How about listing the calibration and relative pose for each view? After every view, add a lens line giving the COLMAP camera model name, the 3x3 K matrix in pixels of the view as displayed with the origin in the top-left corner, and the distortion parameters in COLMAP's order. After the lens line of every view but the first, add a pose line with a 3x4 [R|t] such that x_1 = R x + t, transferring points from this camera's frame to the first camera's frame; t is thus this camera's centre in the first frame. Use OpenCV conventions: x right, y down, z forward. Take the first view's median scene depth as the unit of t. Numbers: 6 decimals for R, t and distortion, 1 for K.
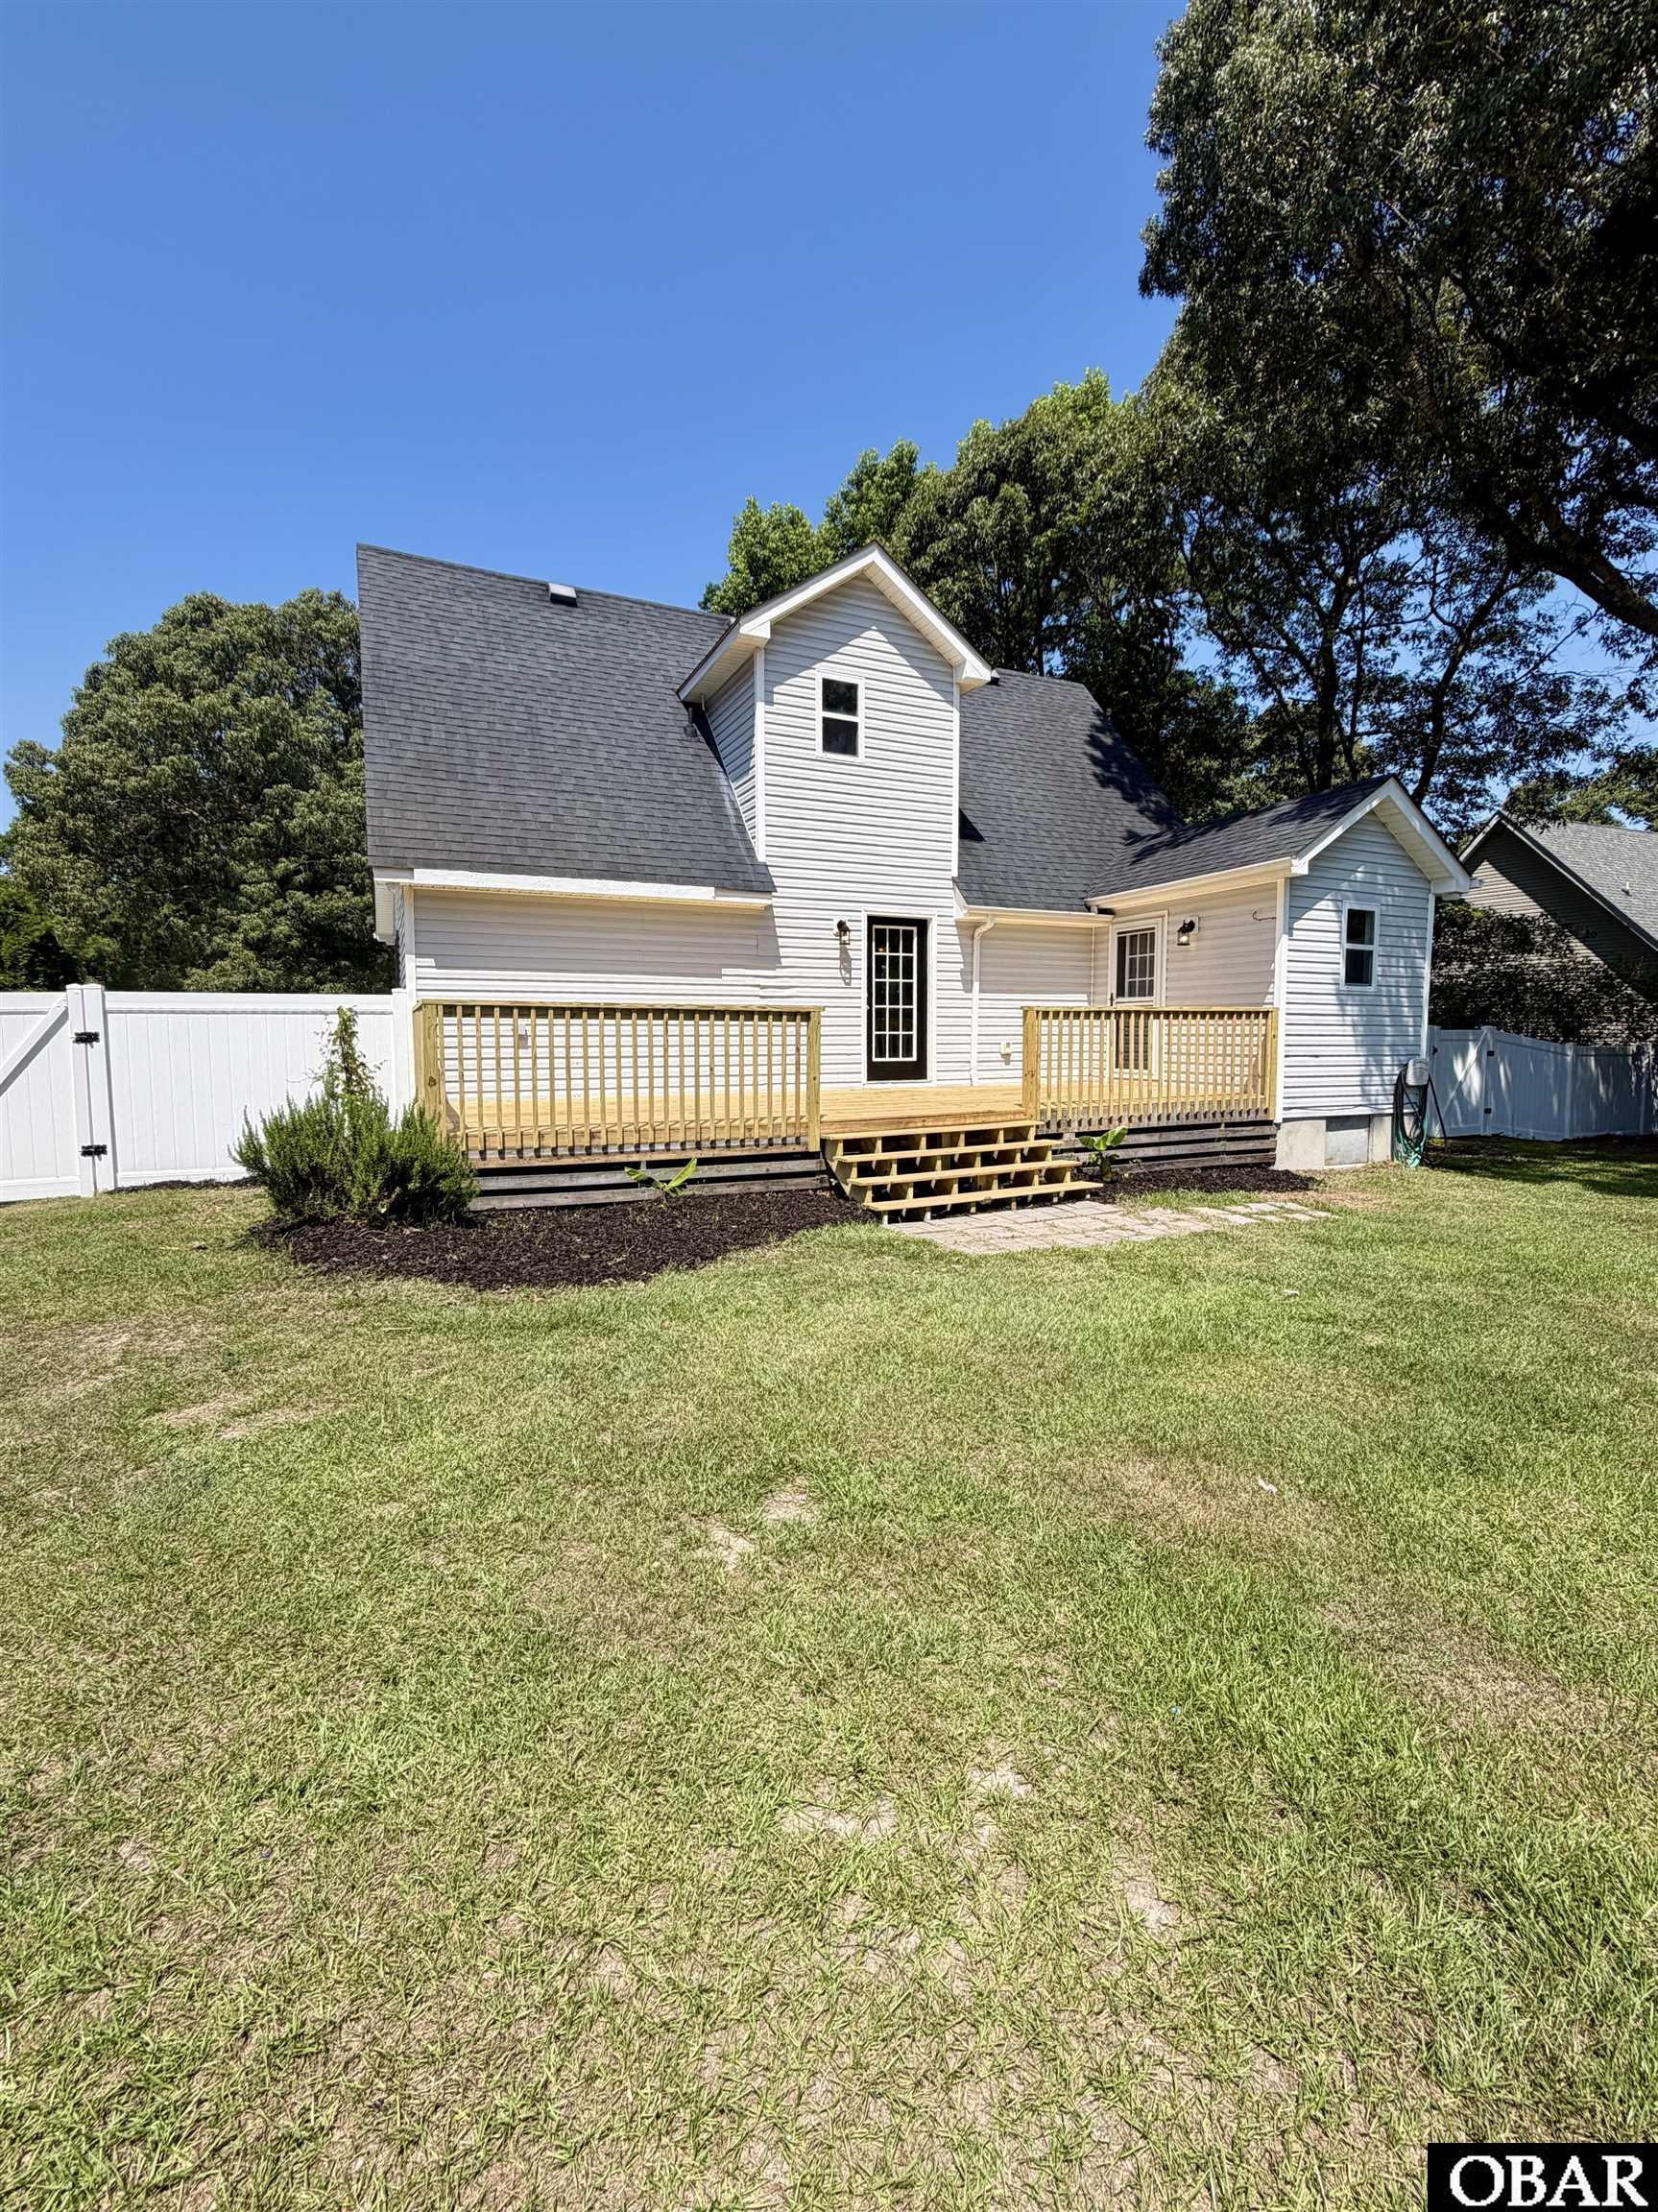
lens RADIAL K [[961.1, 0, 832.7], [0, 961.1, 1093.6], [0, 0, 1]] dist [0.000384, -0.000447]
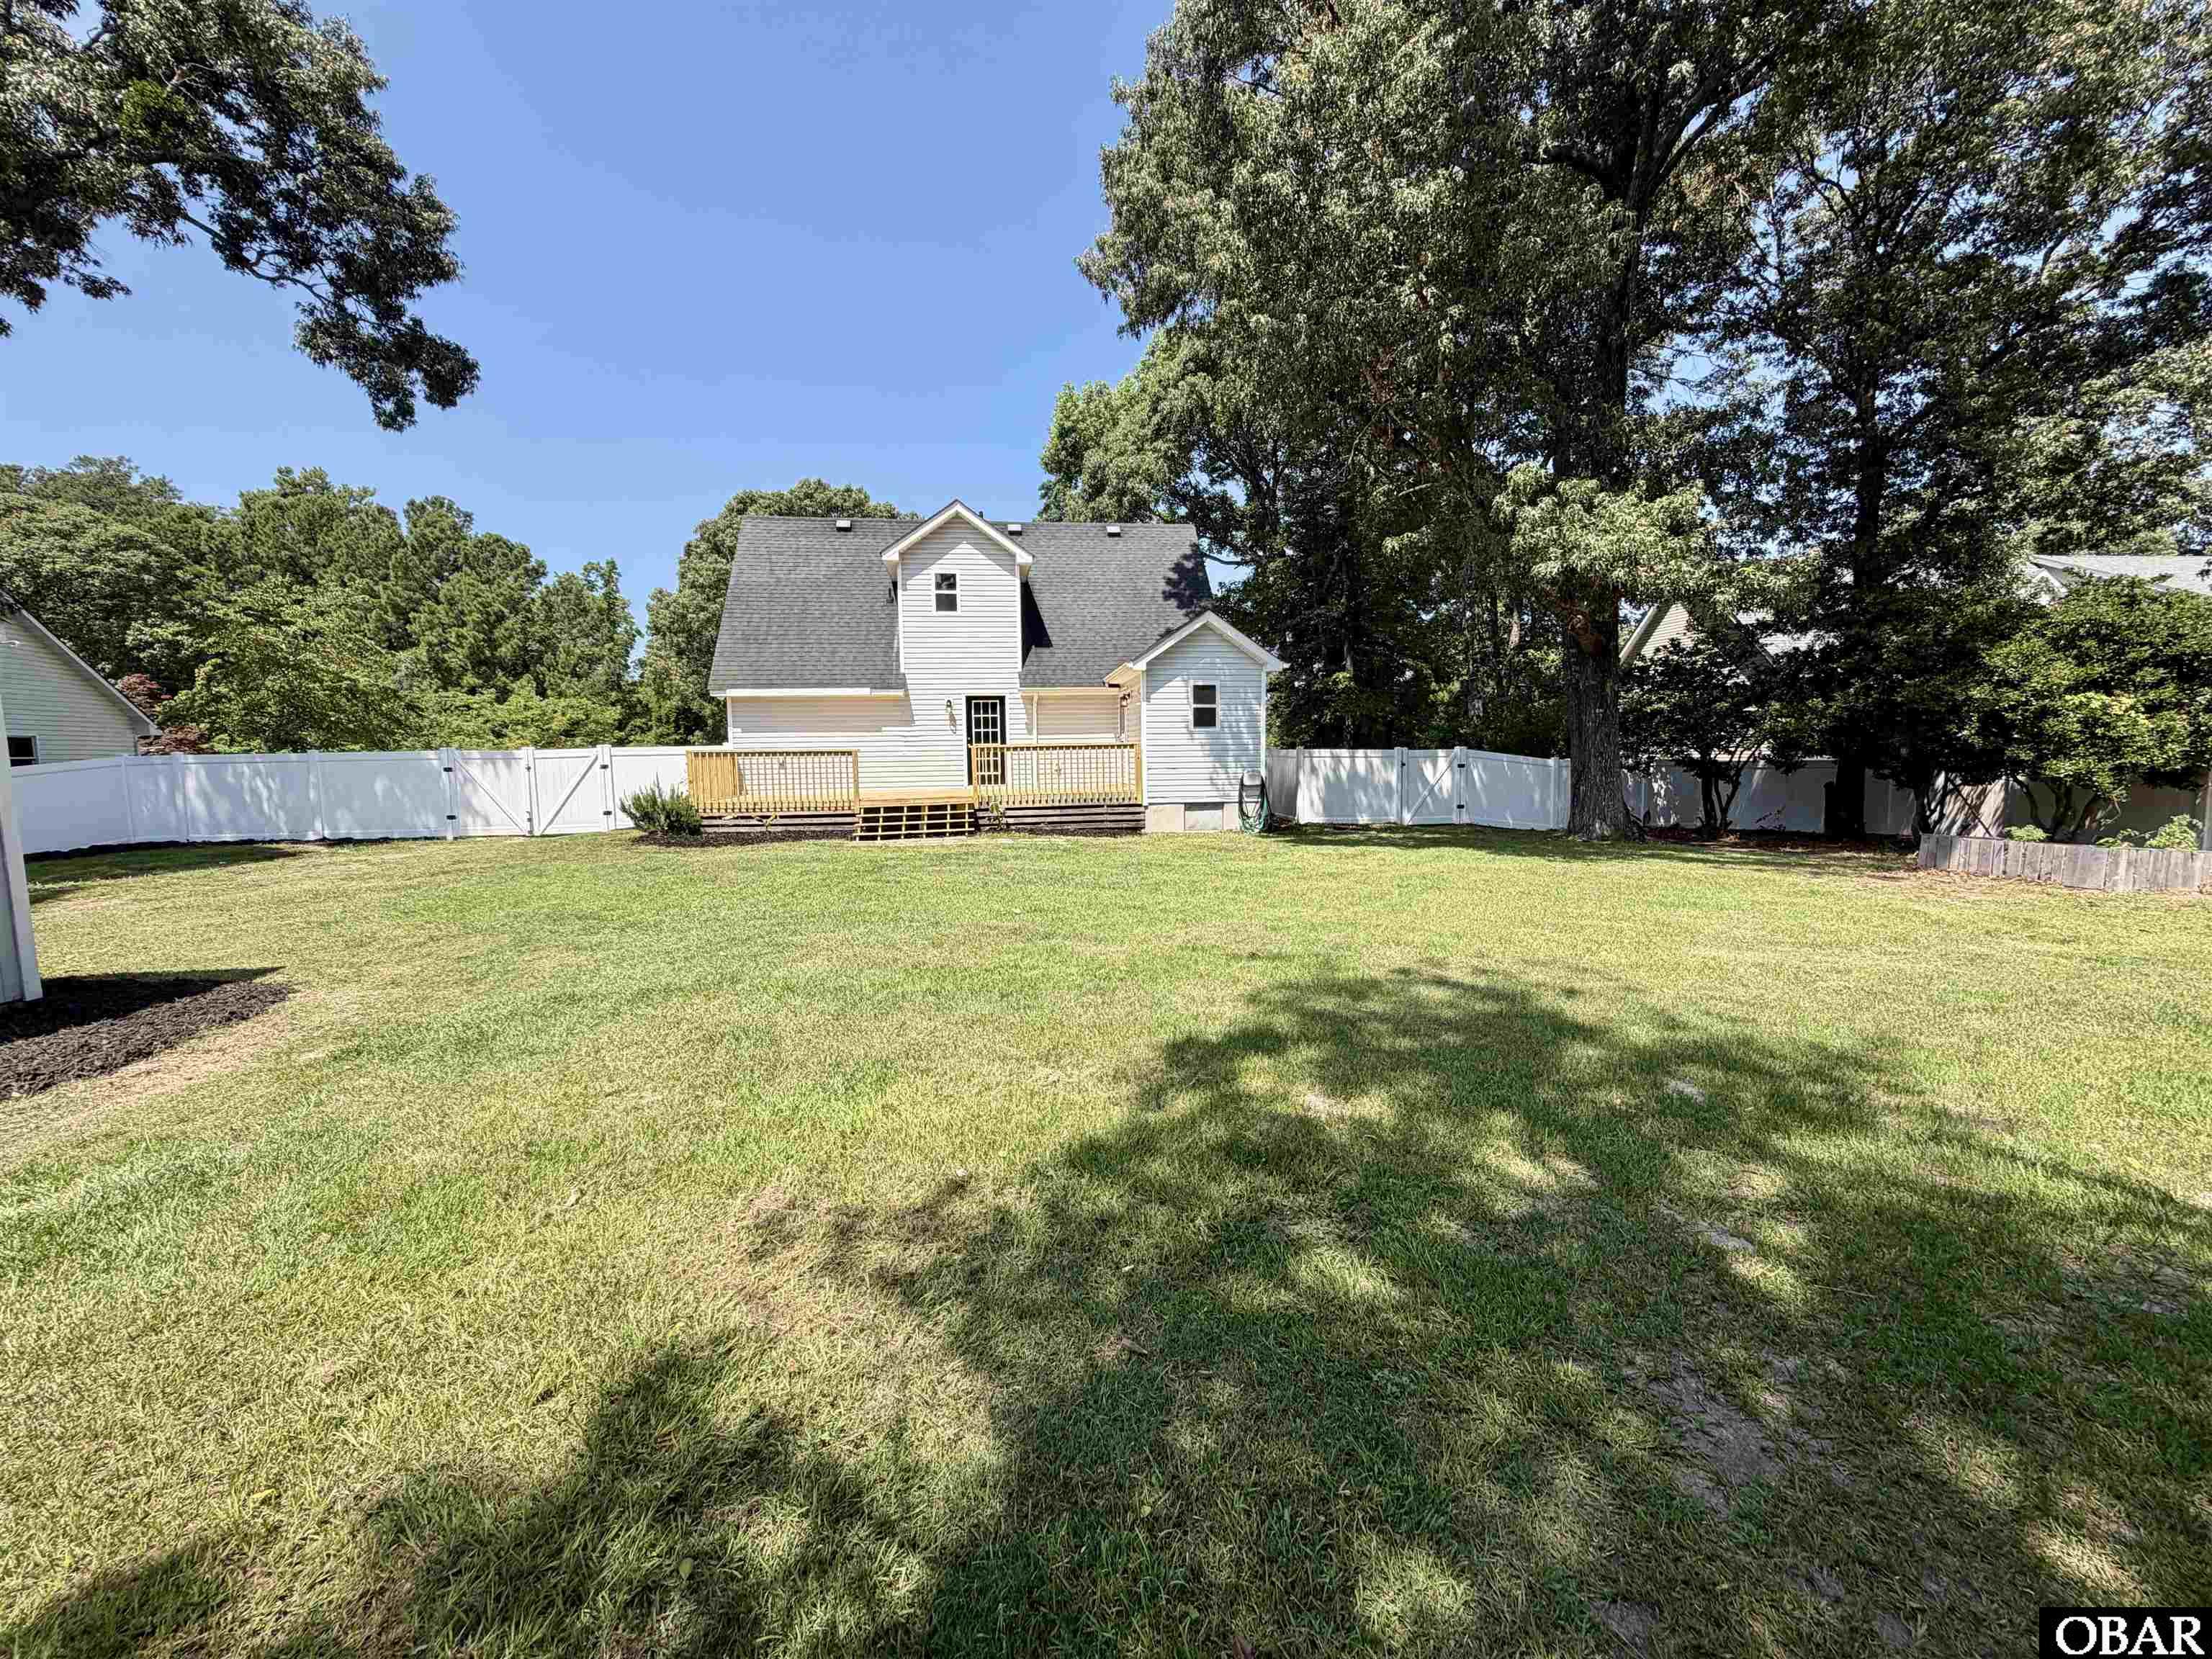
lens RADIAL K [[898.7, 0, 1098.4], [0, 898.7, 827.9], [0, 0, 1]] dist [-0.001281, 0.000630]
pose [[0.954229, 0.007565, -0.298982, 0.833403], [-0.002837, 0.999864, 0.016245, 0.042931], [0.299065, -0.014654, 0.954120, -0.609643]]
